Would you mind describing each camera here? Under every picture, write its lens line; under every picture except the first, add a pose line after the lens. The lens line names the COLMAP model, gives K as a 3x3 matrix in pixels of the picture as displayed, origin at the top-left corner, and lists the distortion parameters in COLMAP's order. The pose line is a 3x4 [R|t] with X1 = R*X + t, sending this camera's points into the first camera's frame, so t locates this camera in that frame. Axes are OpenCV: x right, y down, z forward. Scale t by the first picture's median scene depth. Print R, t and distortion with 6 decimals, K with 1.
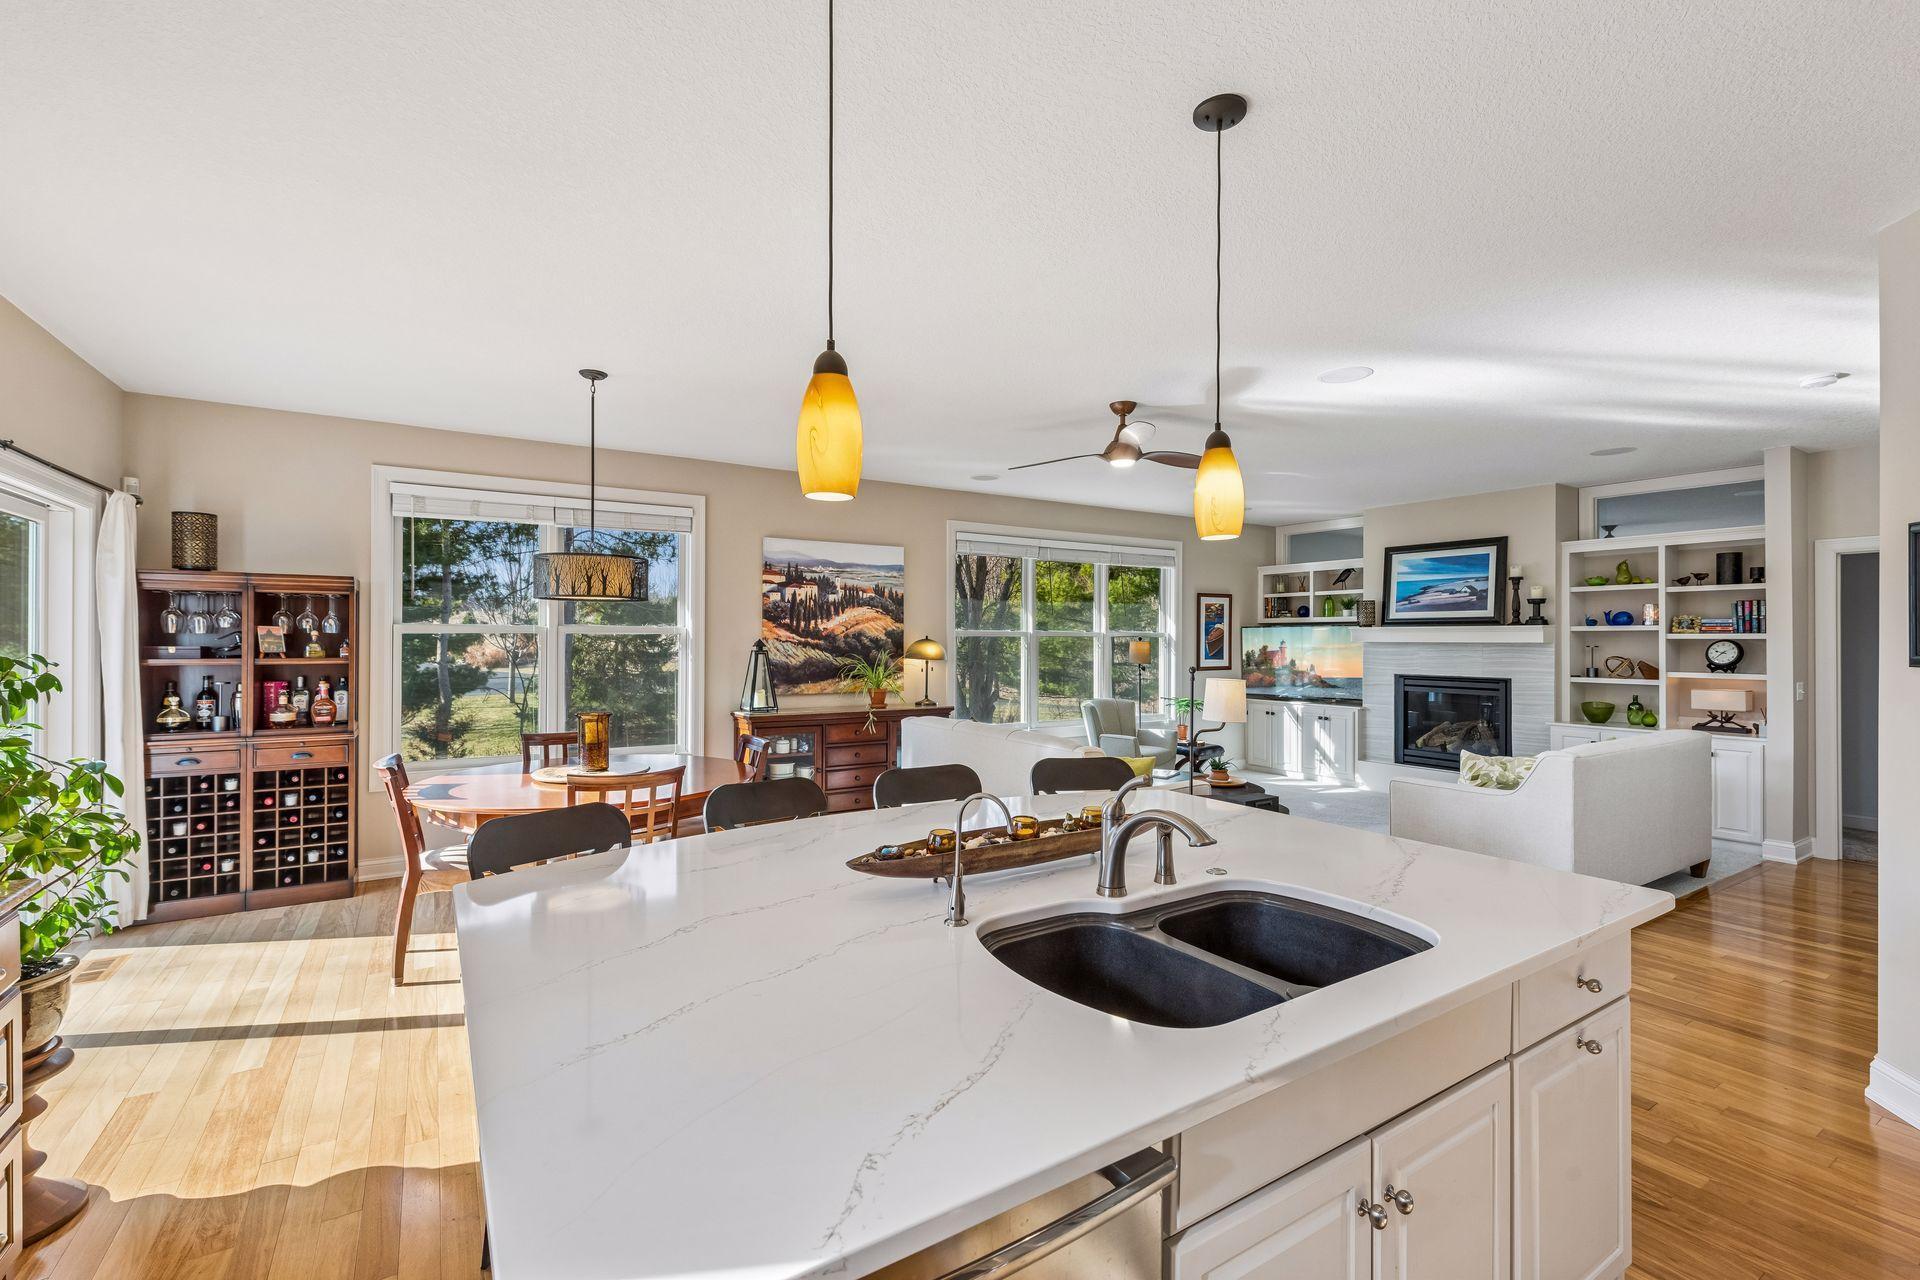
lens RADIAL K [[820.3, 0, 957.8], [0, 820.3, 636.4], [0, 0, 1]] dist [-0.000534, -0.000036]
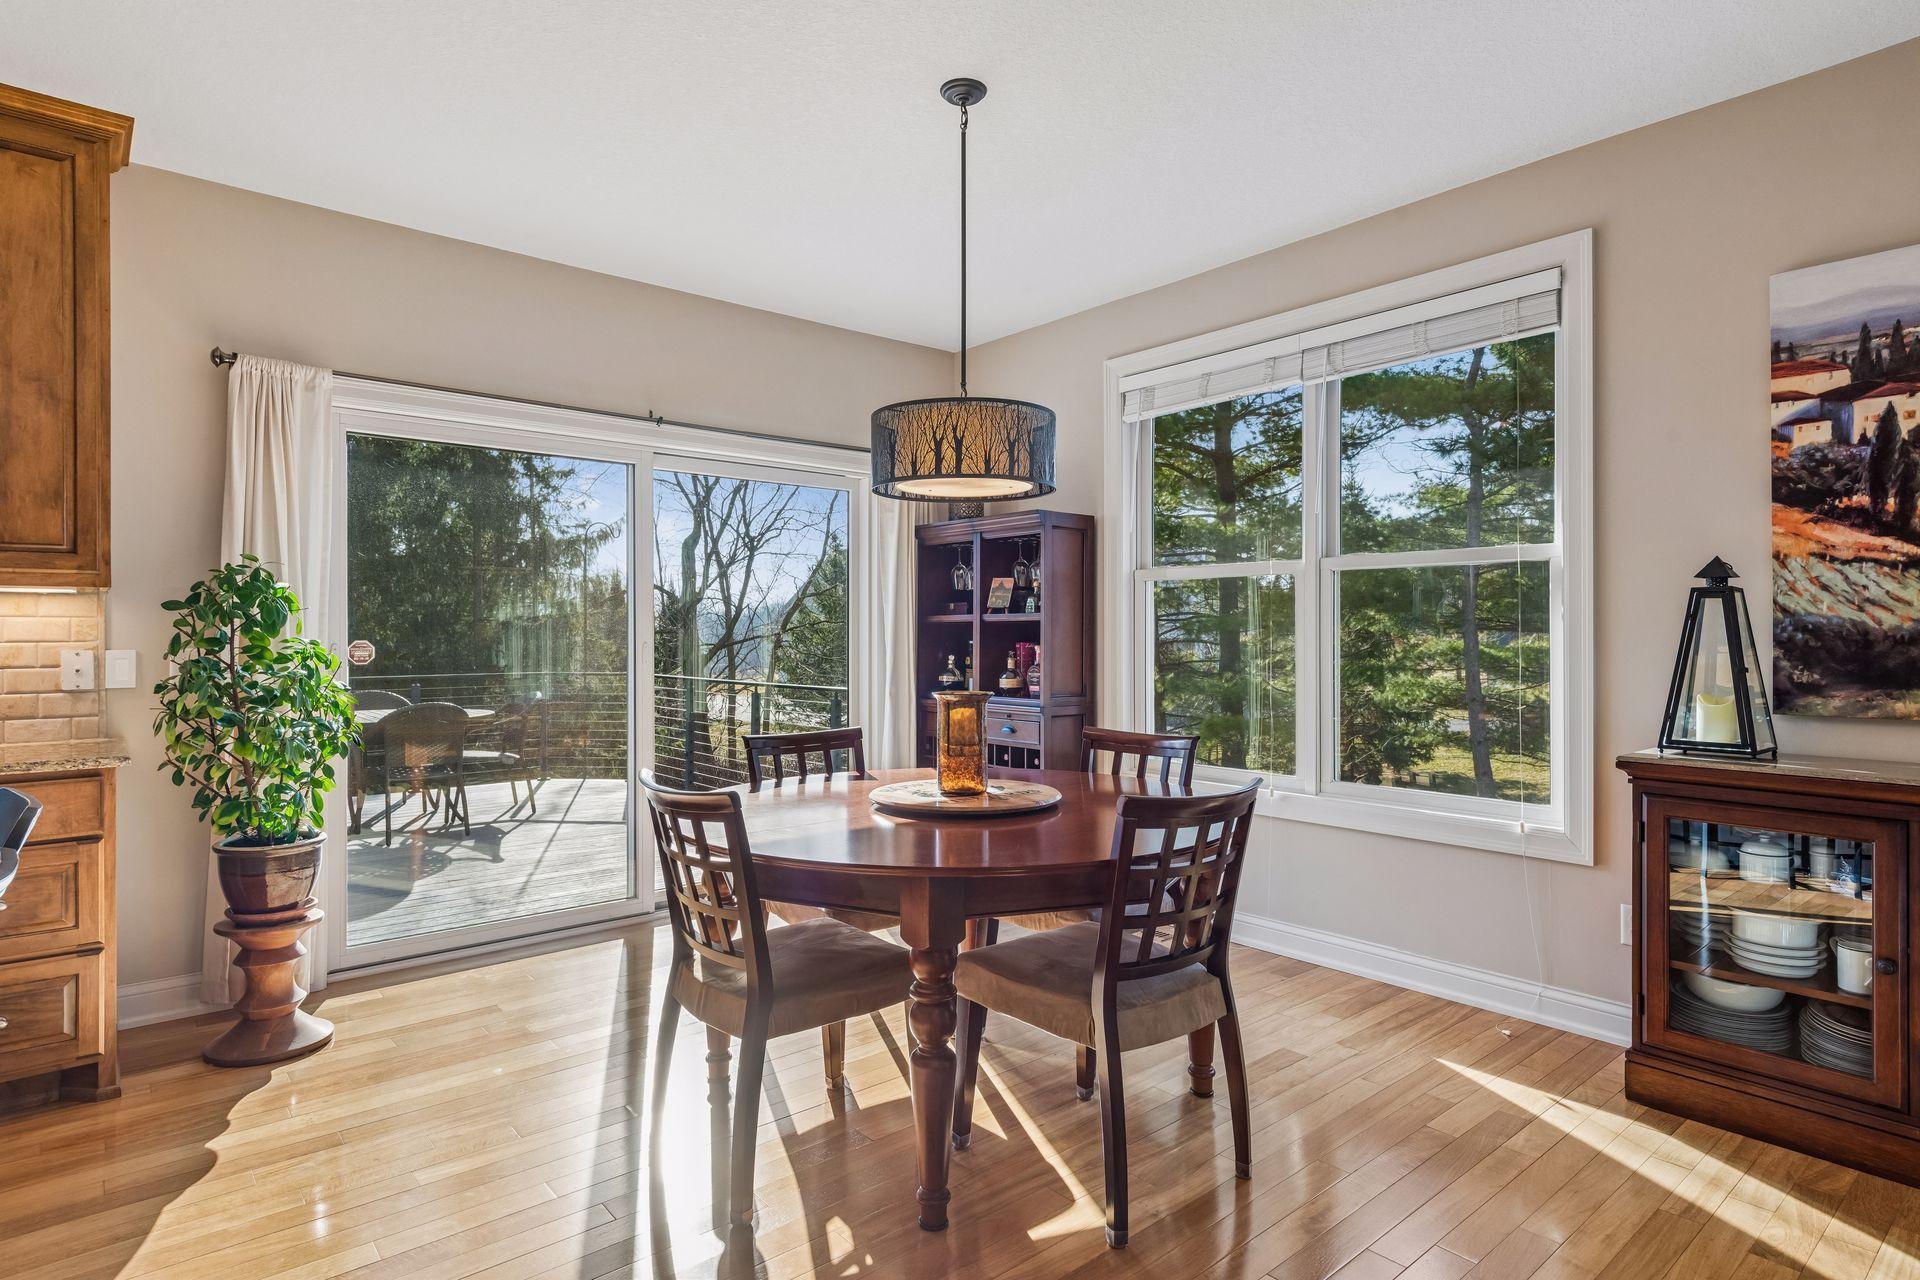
lens RADIAL K [[1016.4, 0, 959.7], [0, 1016.4, 635.5], [0, 0, 1]] dist [0.002469, 0.000445]
pose [[0.147809, -0.005843, -0.988999, 0.152717], [-0.001665, 0.999980, -0.006157, 0.040557], [0.989015, 0.002557, 0.147796, 0.579028]]
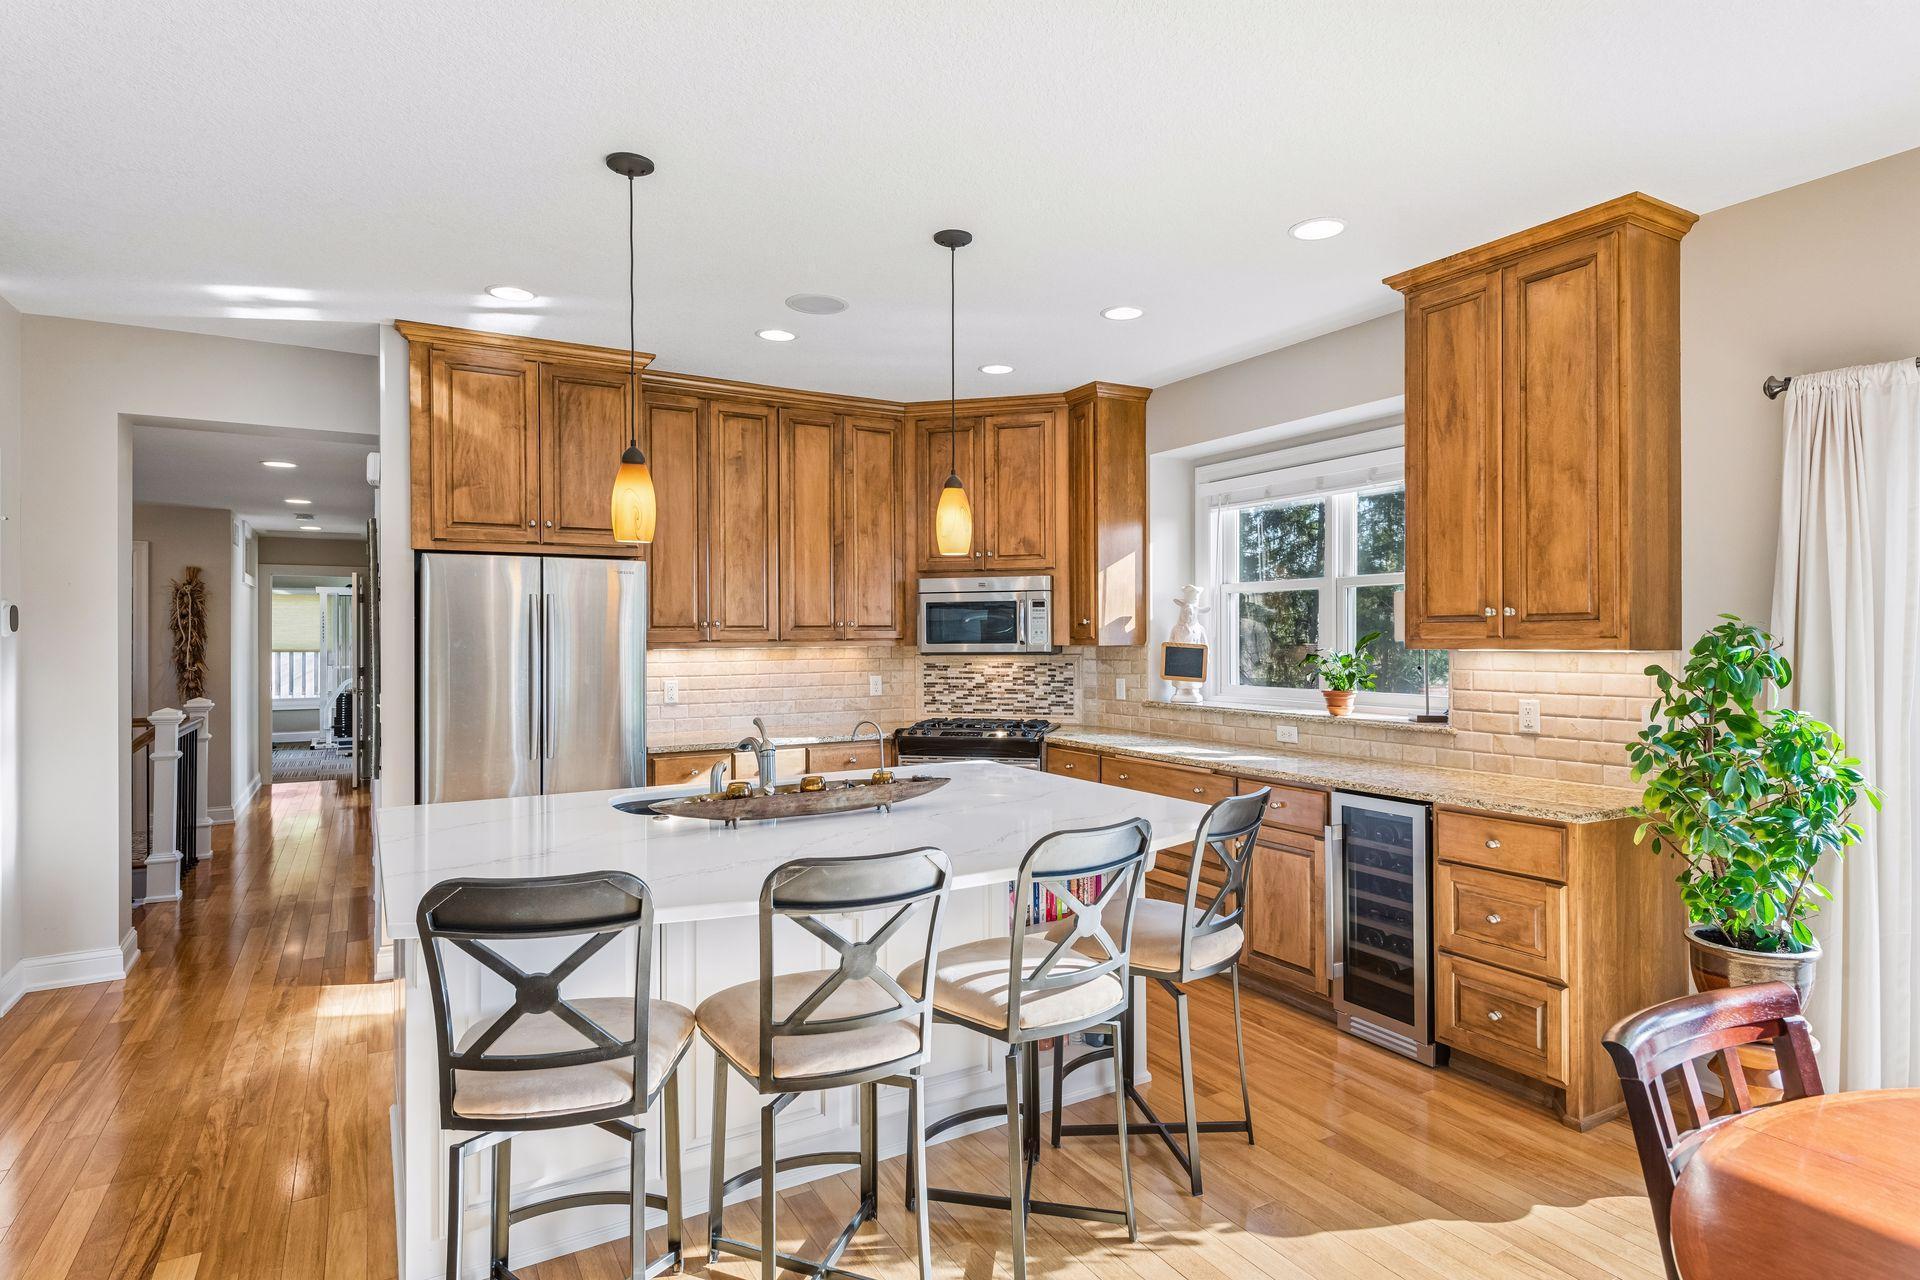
lens RADIAL K [[1016.4, 0, 960.6], [0, 1016.4, 636.6], [0, 0, 1]] dist [0.002469, 0.000445]
pose [[-0.999189, -0.006137, 0.039798, -0.064198], [-0.005950, 0.999971, 0.004814, 0.009525], [-0.039826, 0.004574, -0.999196, 0.759888]]
